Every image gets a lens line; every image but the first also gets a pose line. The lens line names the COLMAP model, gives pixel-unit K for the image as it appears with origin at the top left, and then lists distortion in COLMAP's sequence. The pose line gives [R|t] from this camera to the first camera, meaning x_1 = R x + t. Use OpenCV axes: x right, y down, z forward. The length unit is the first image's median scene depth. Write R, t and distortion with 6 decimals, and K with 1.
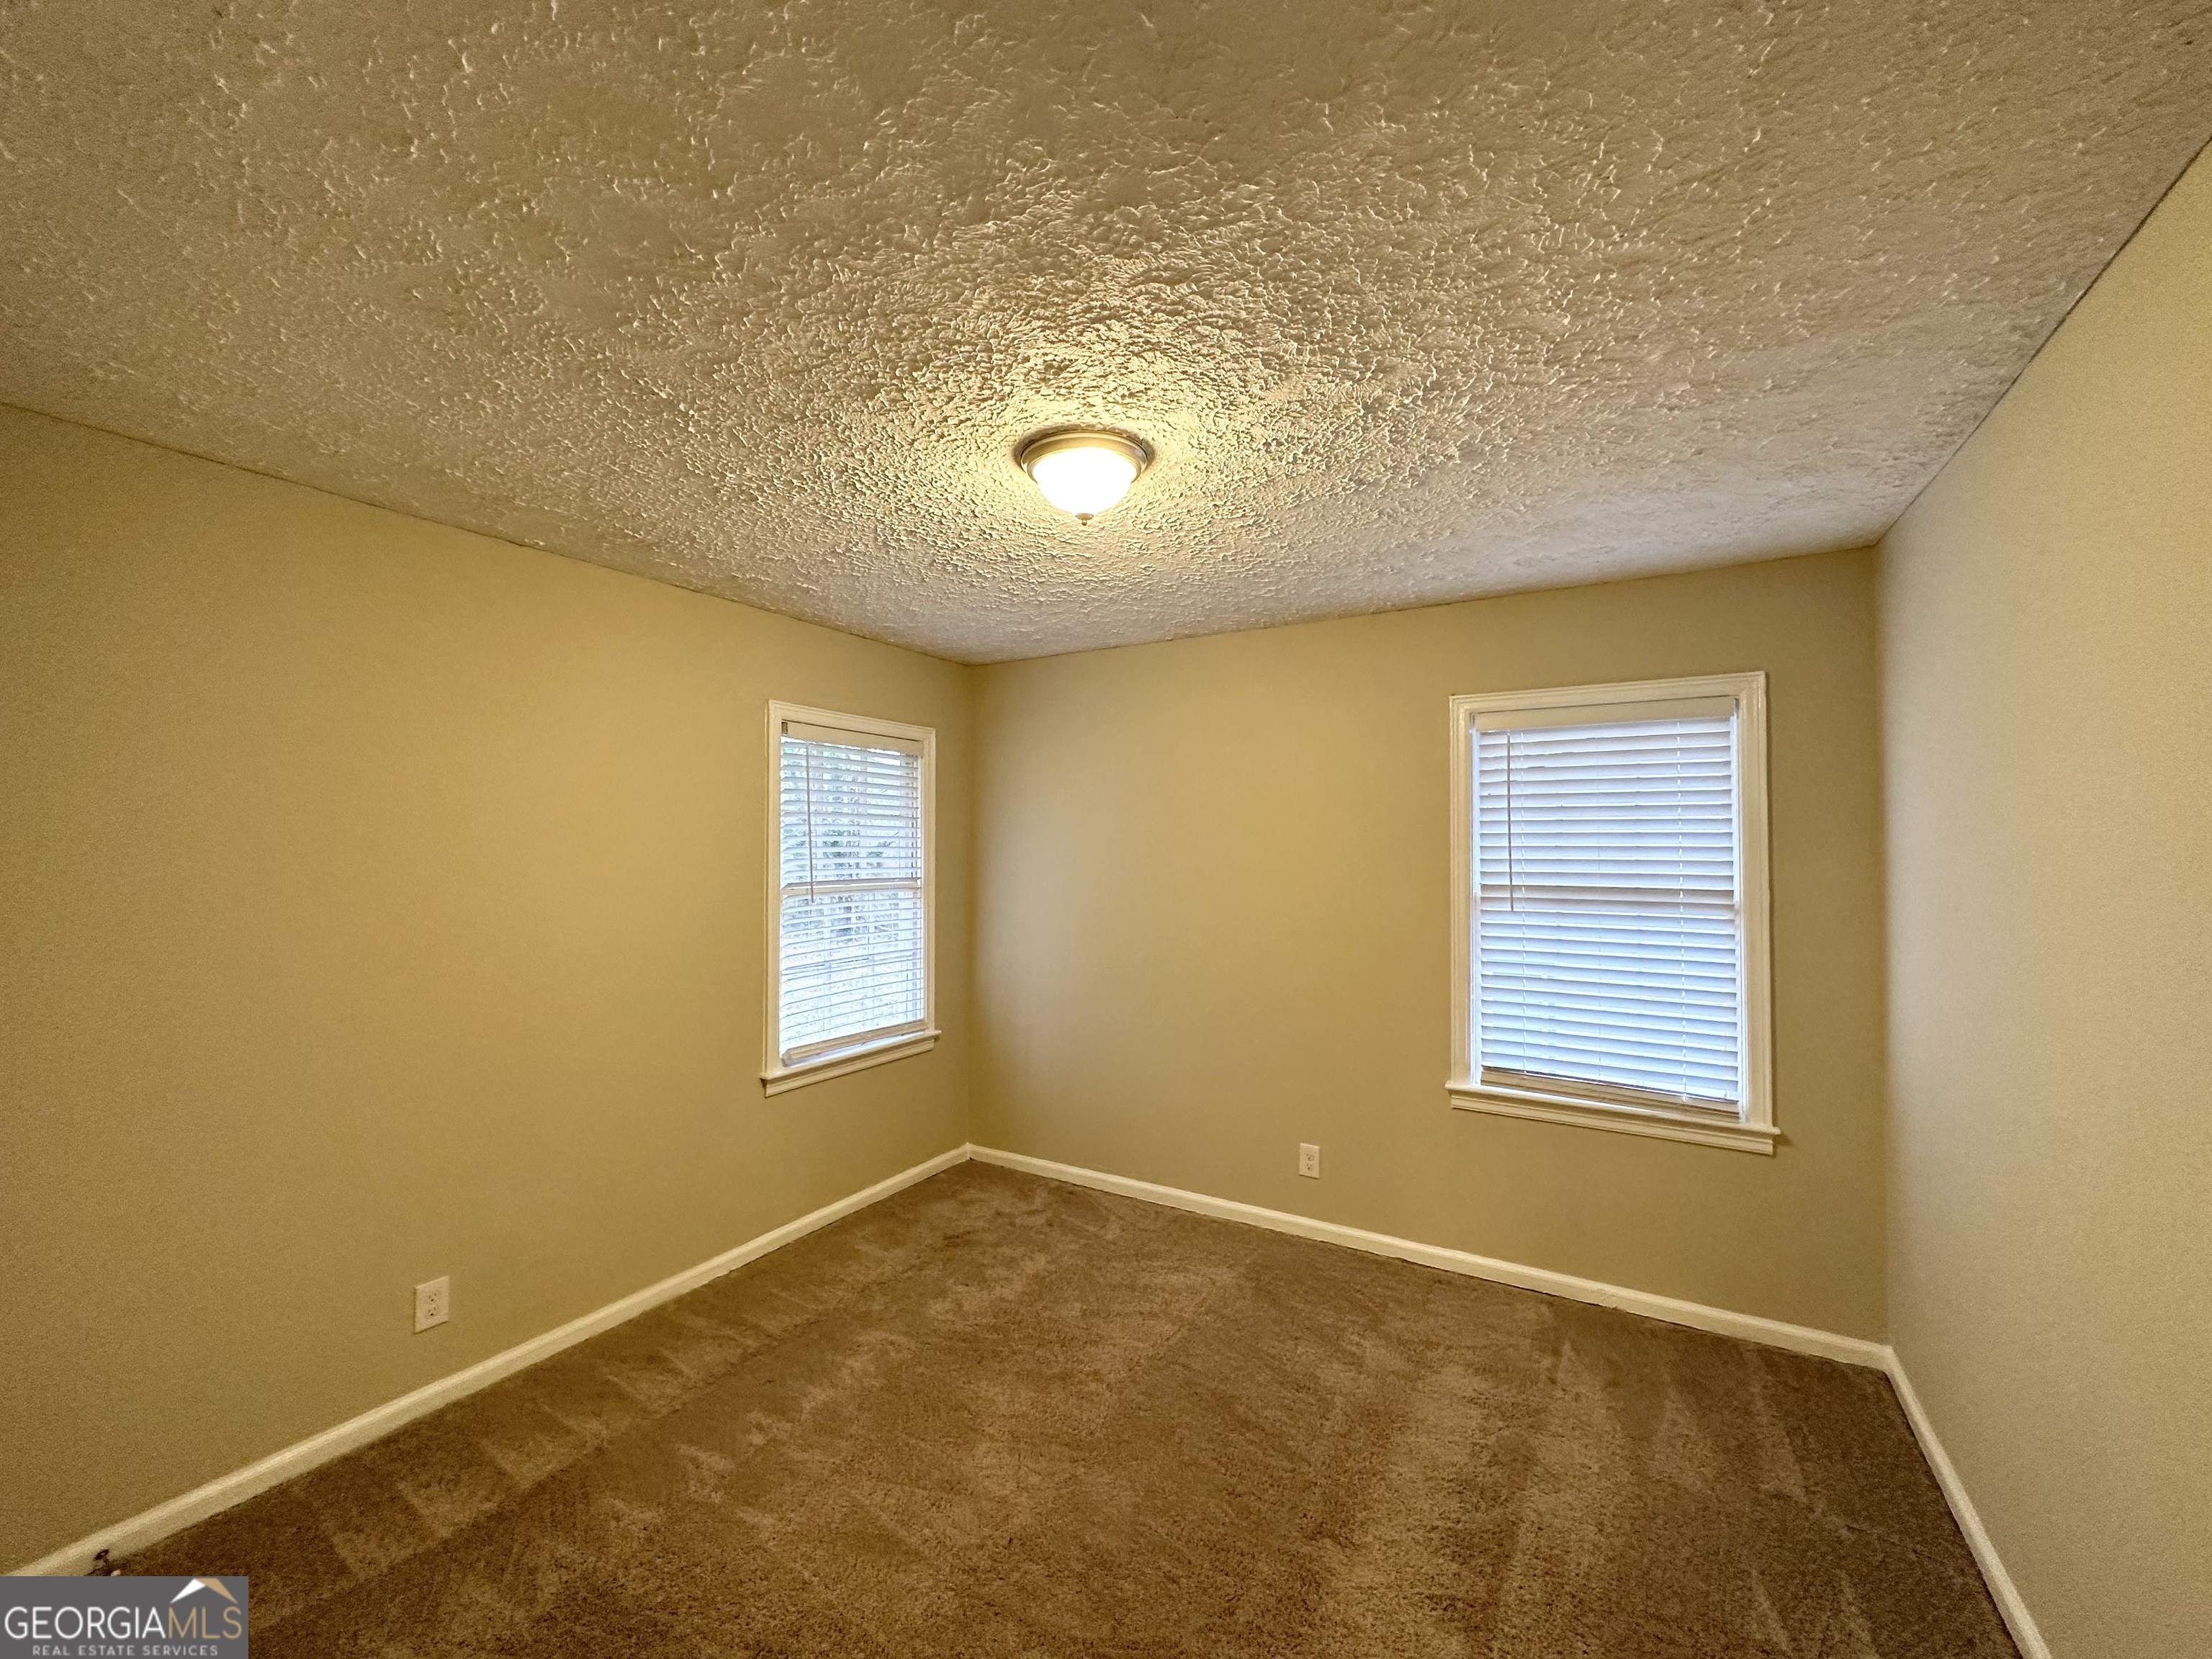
lens RADIAL K [[881.6, 0, 1099.4], [0, 881.6, 839.0], [0, 0, 1]] dist [-0.003903, 0.001081]
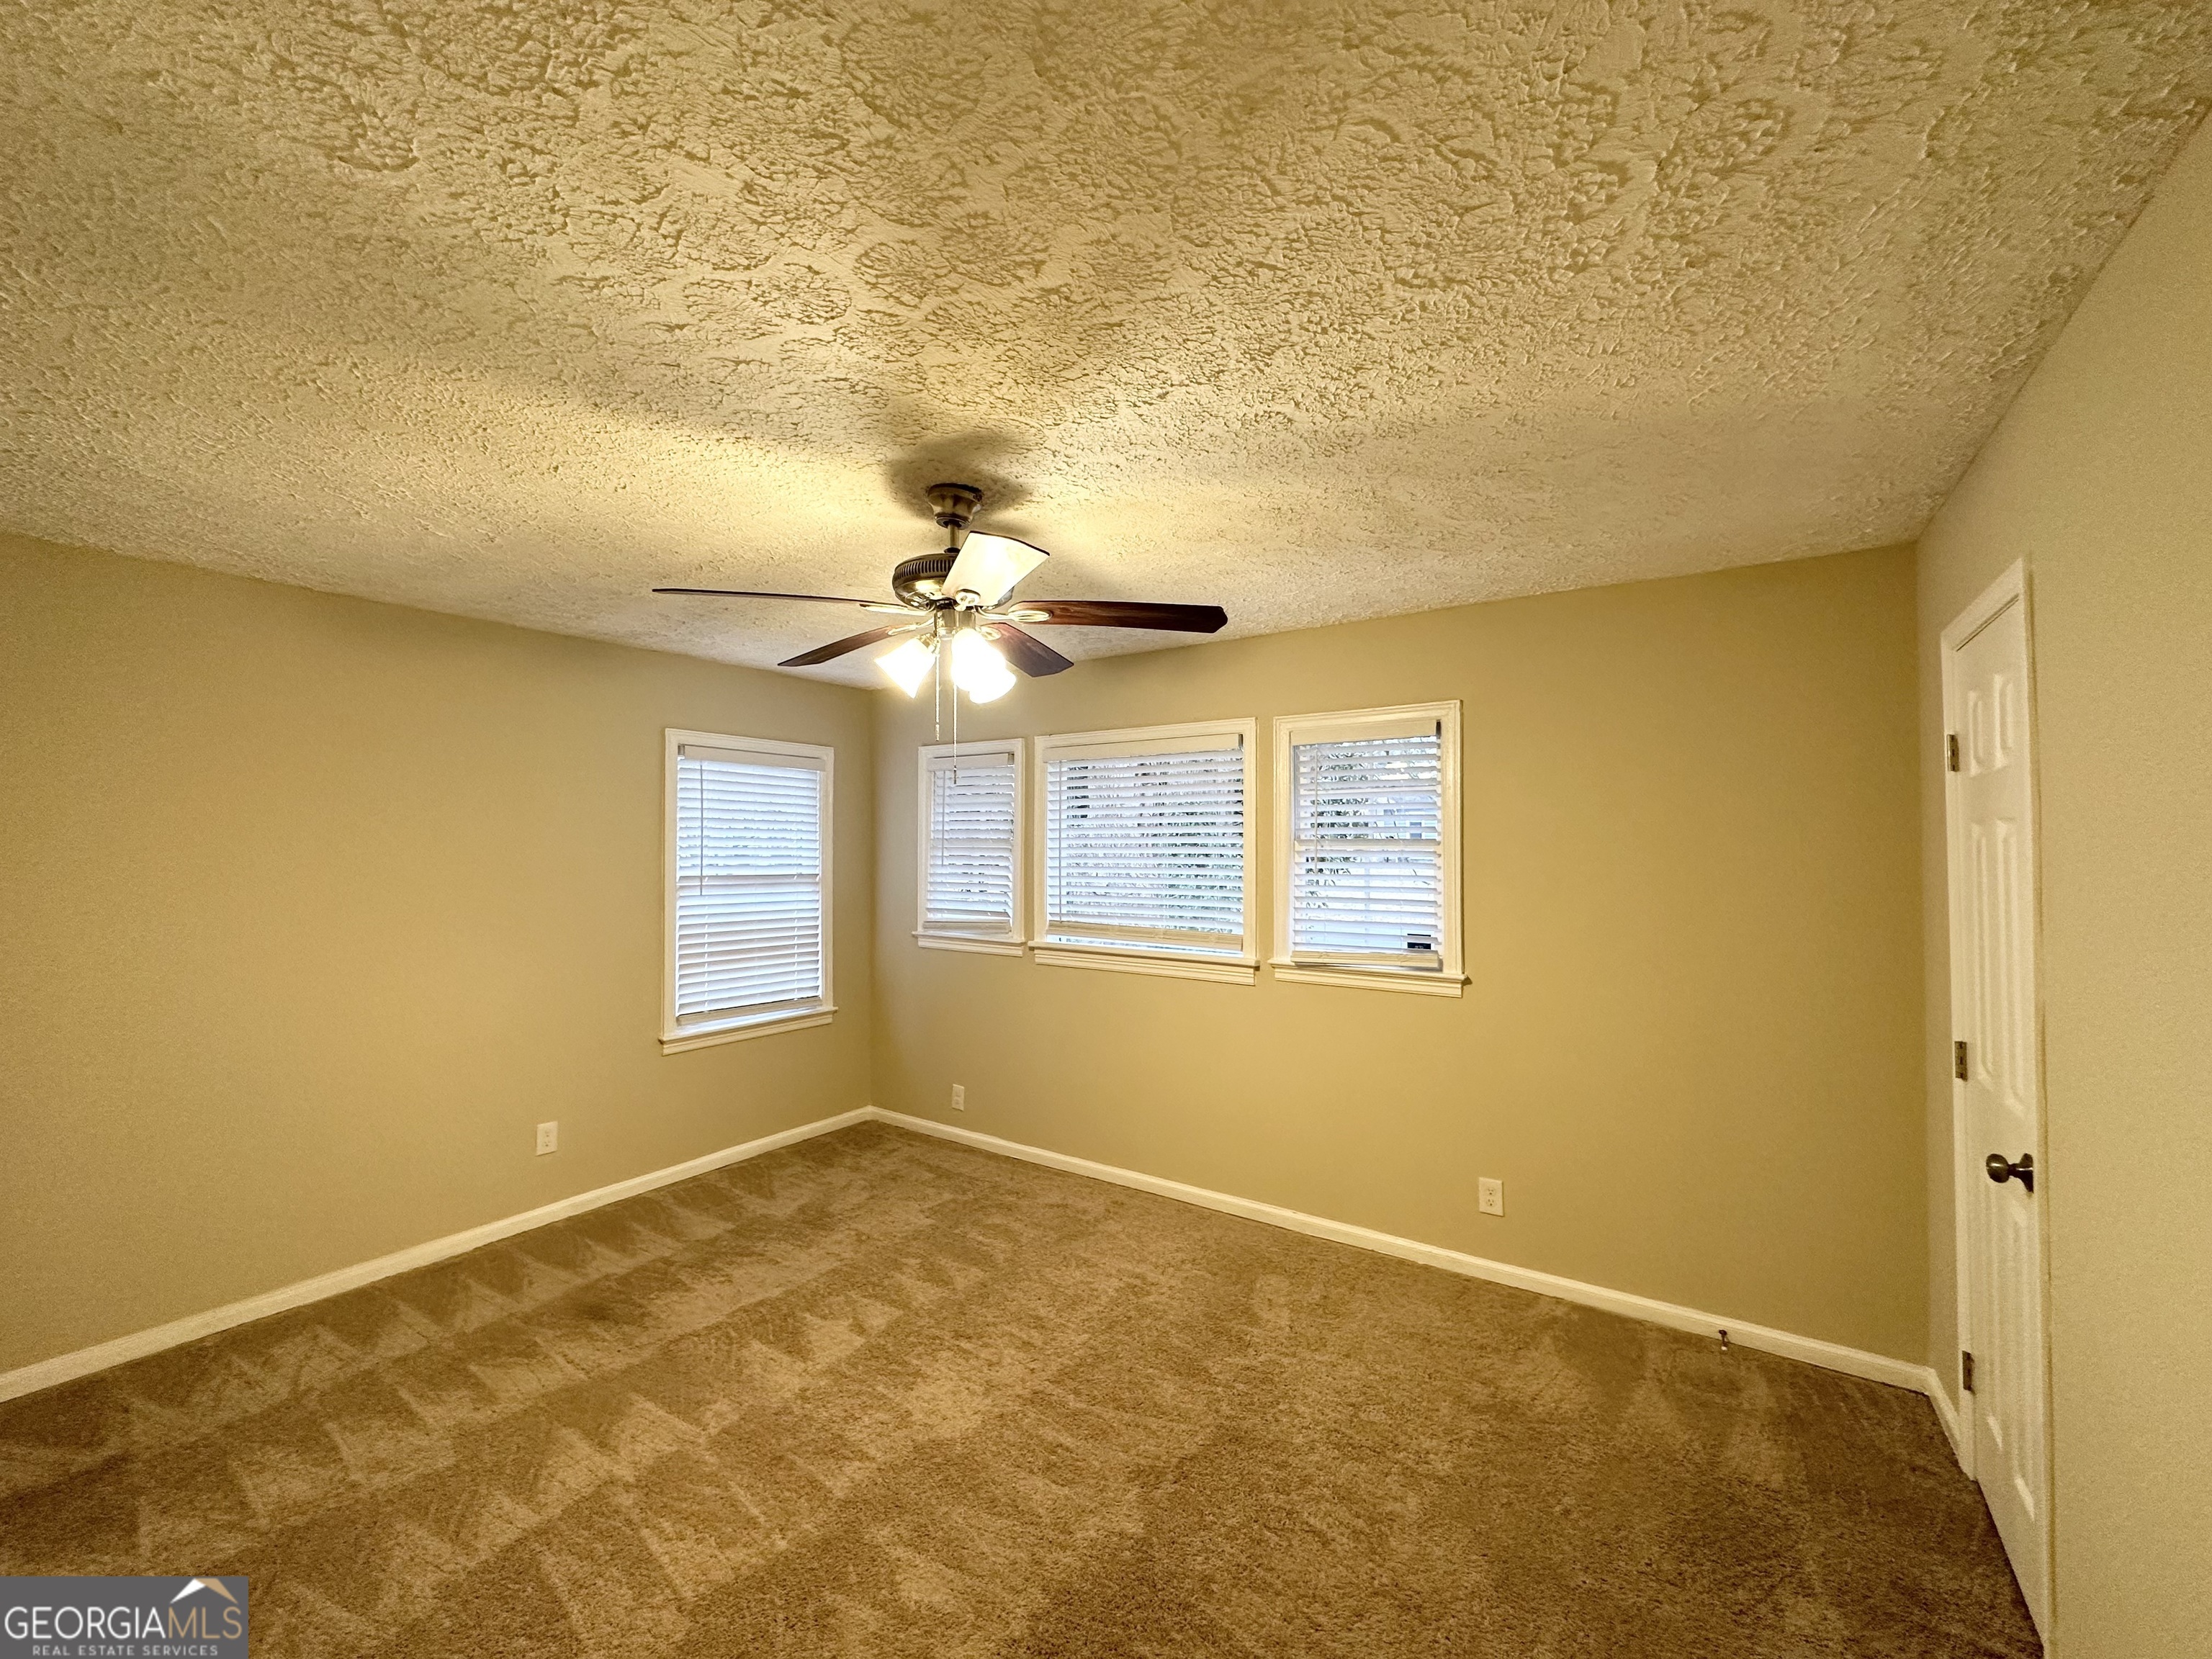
lens RADIAL K [[881.6, 0, 1117.9], [0, 881.6, 838.3], [0, 0, 1]] dist [-0.003903, 0.001081]
pose [[0.998106, 0.001246, -0.061507, 0.255867], [-0.001744, 0.999966, -0.008044, 0.003621], [0.061494, 0.008136, 0.998074, -0.138165]]
